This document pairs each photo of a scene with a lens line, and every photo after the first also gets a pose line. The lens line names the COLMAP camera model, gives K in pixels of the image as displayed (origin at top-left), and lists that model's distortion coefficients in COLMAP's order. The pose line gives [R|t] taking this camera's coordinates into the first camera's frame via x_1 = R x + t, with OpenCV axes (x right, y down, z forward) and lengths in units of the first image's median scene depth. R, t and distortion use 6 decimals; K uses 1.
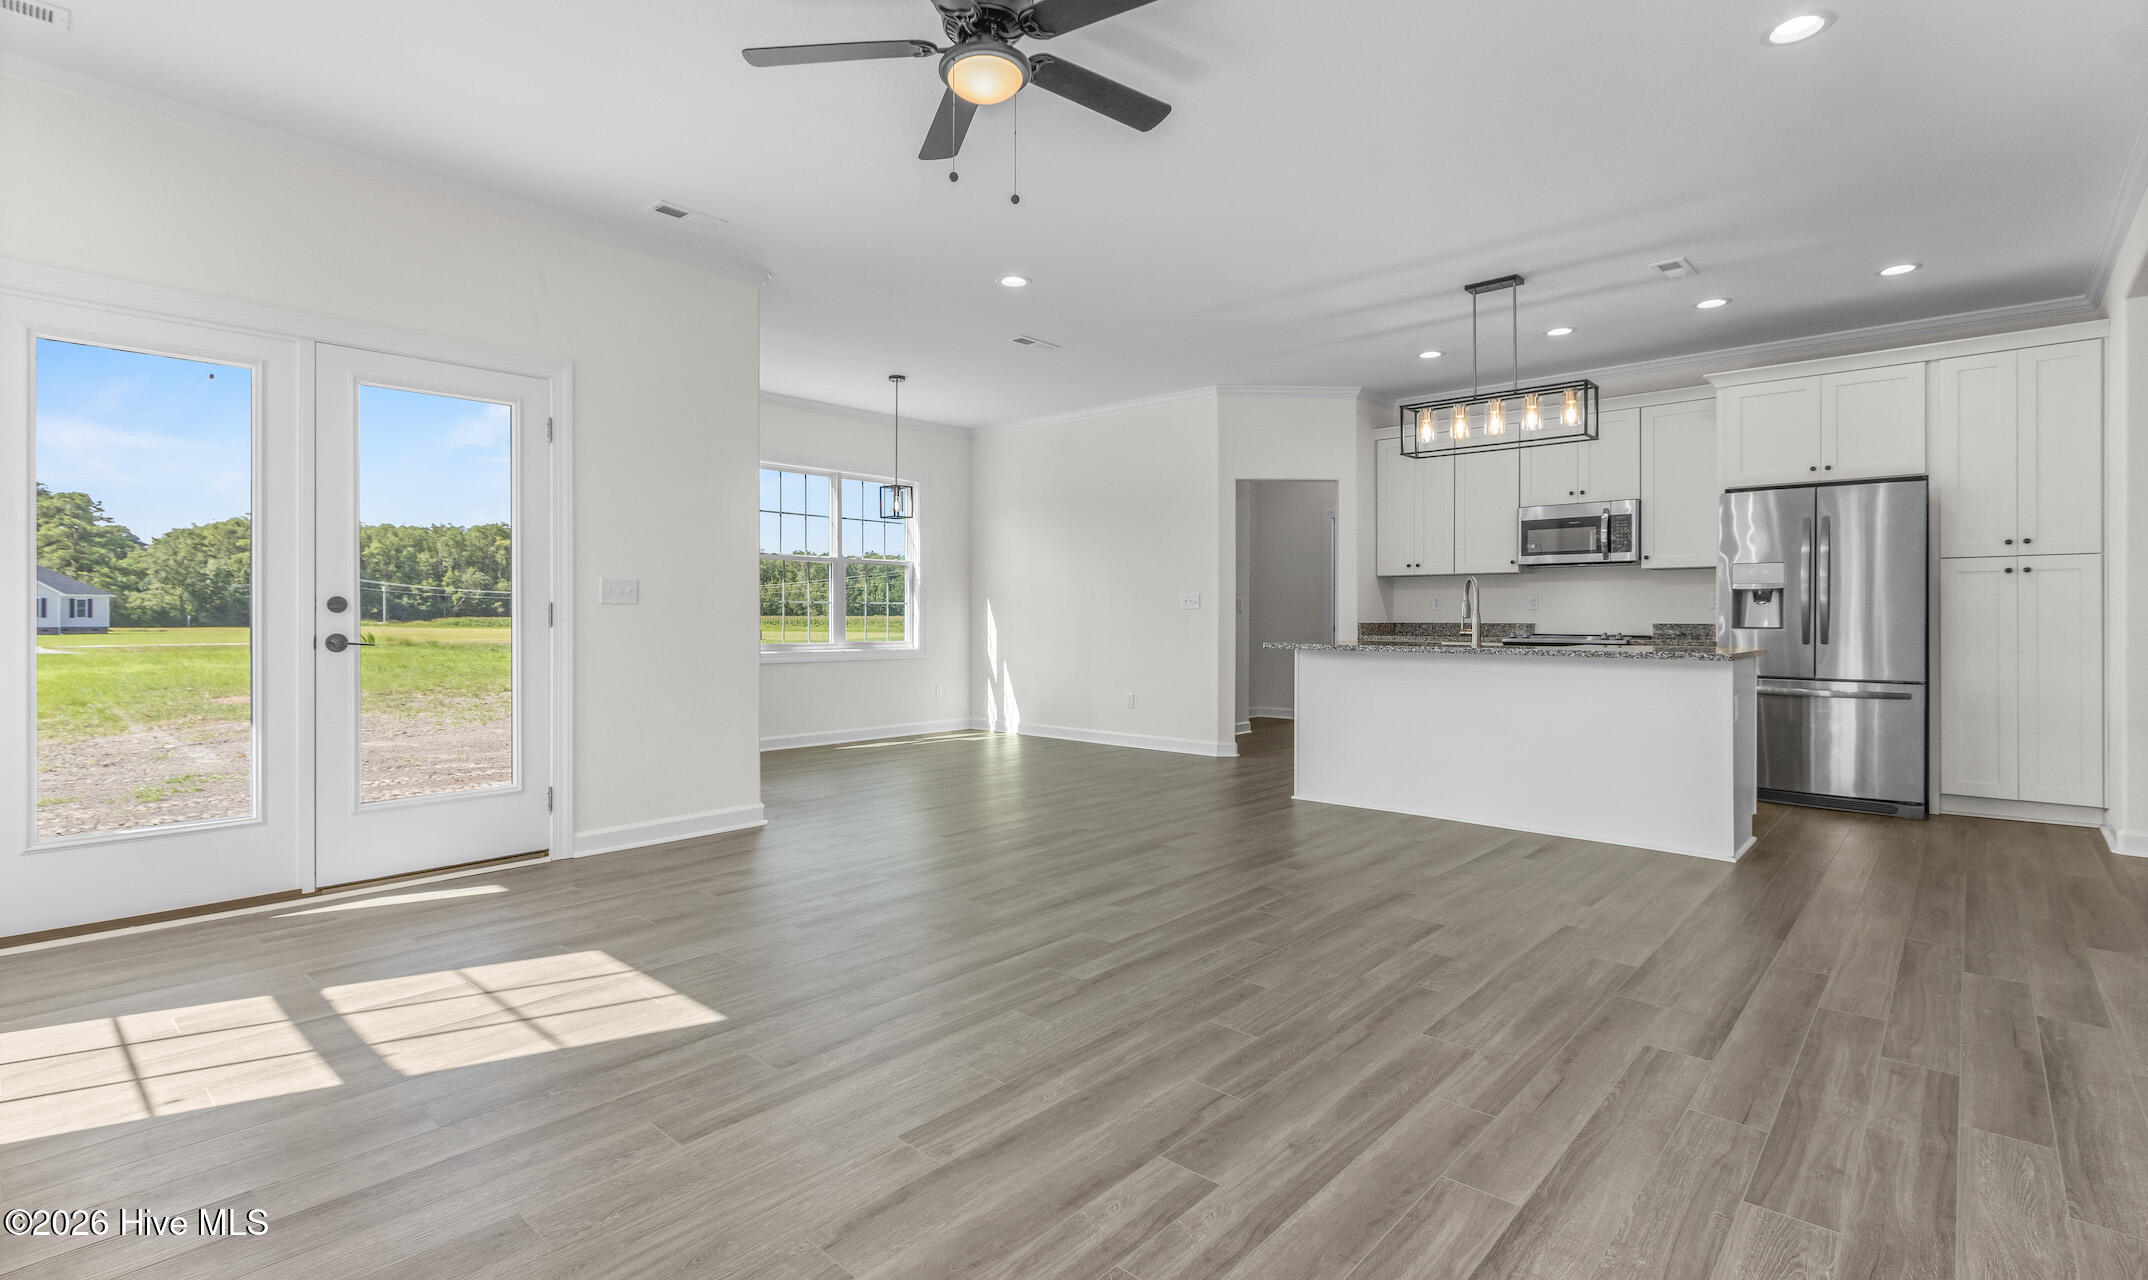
lens RADIAL K [[1015.9, 0, 1092.5], [0, 1015.9, 624.9], [0, 0, 1]] dist [0.002197, 0.001346]
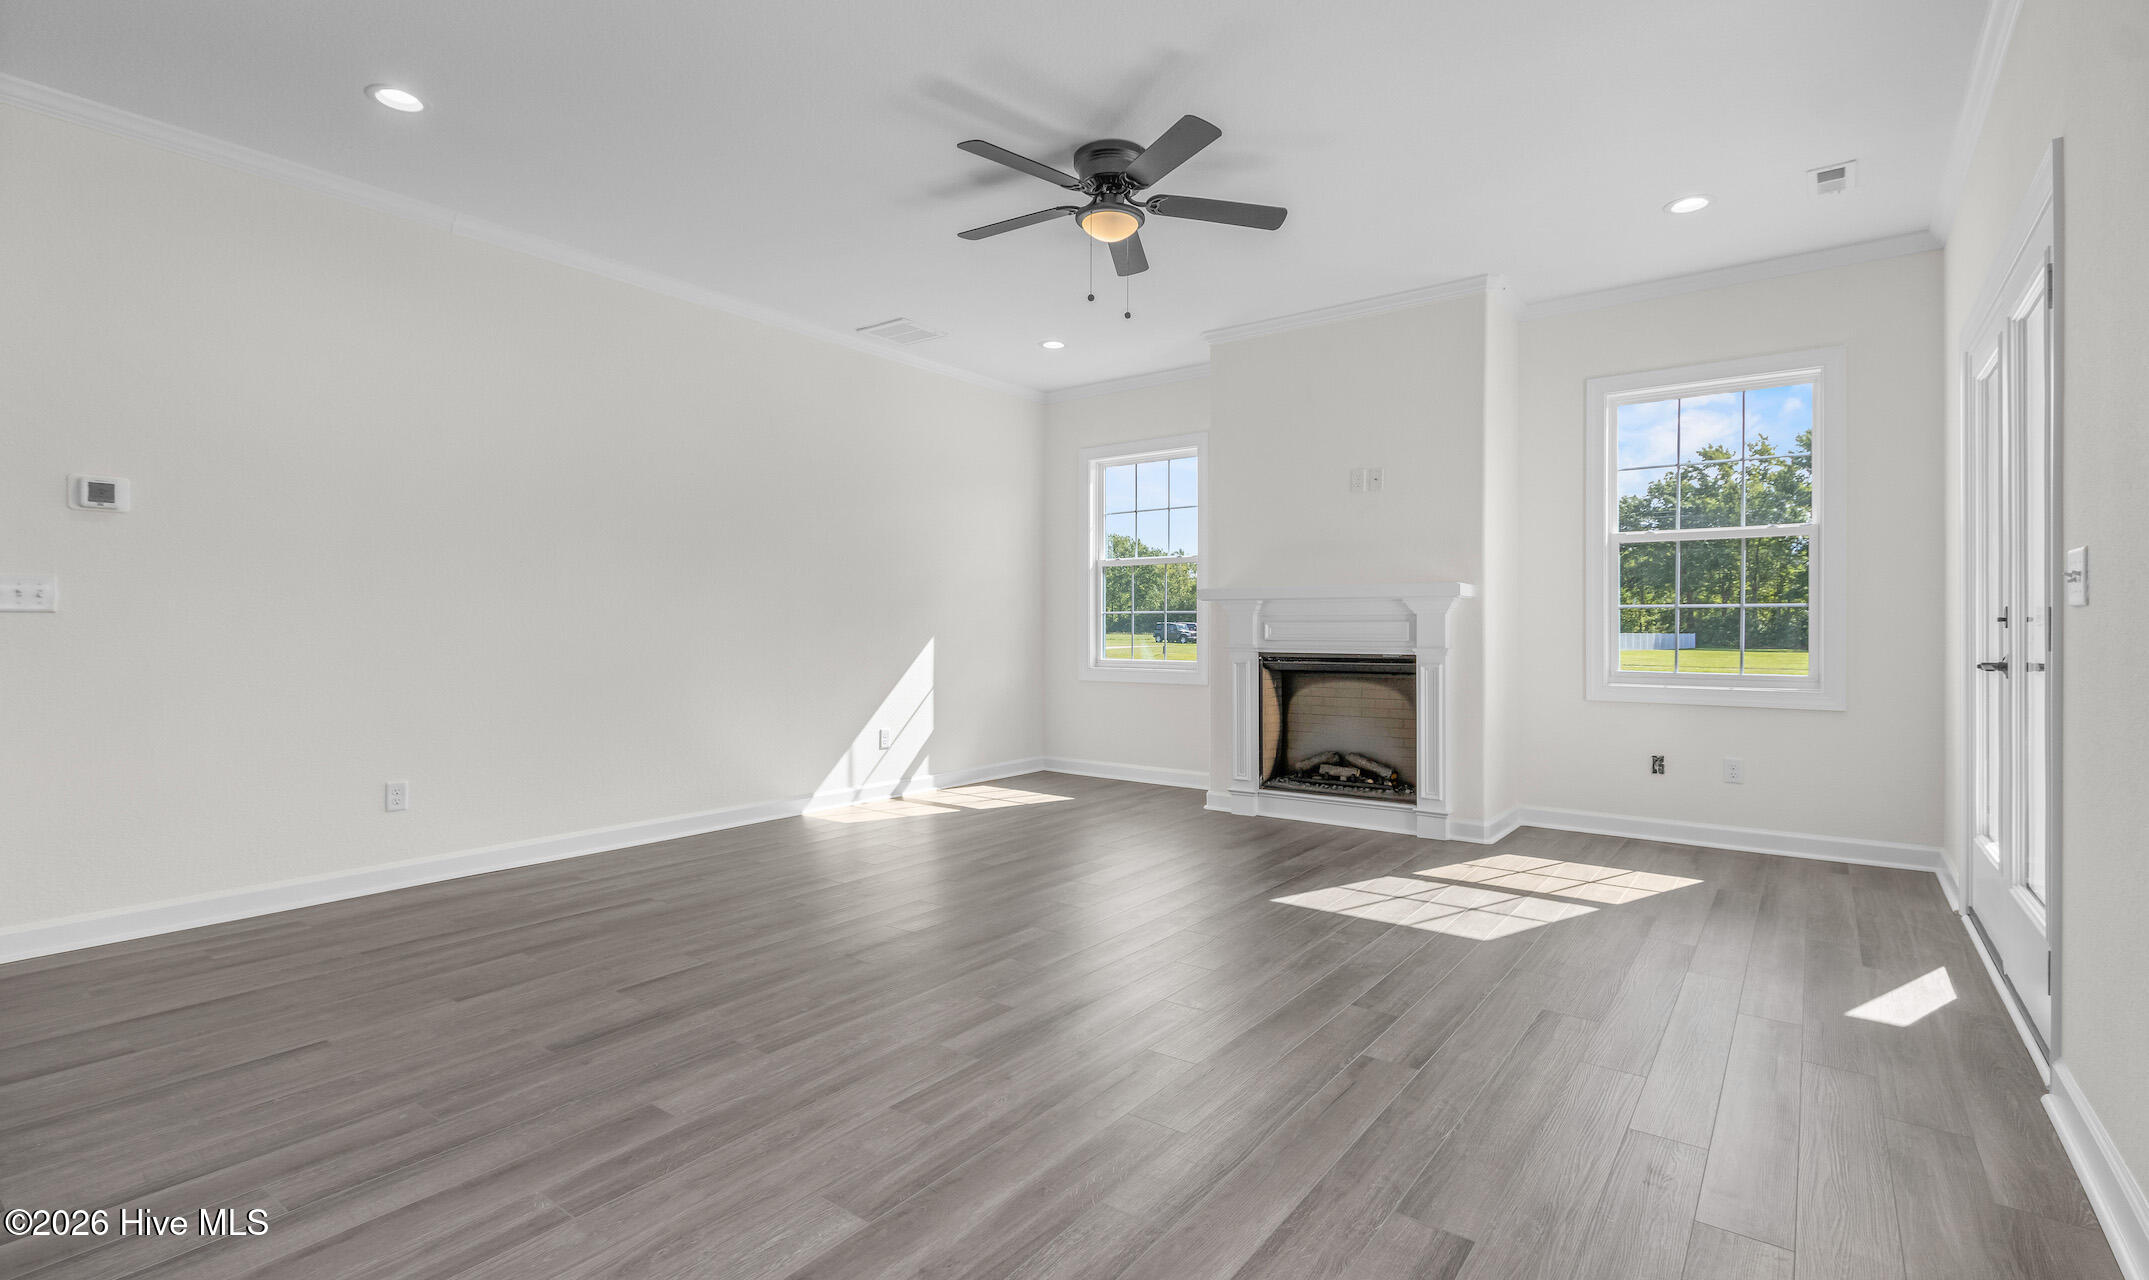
lens RADIAL K [[973.6, 0, 1070.5], [0, 973.6, 628.1], [0, 0, 1]] dist [-0.005264, -0.001119]
pose [[-0.996852, -0.002623, -0.079238, 0.024314], [-0.003116, 0.999977, 0.006088, -0.010730], [0.079220, 0.006316, -0.996837, 1.317515]]
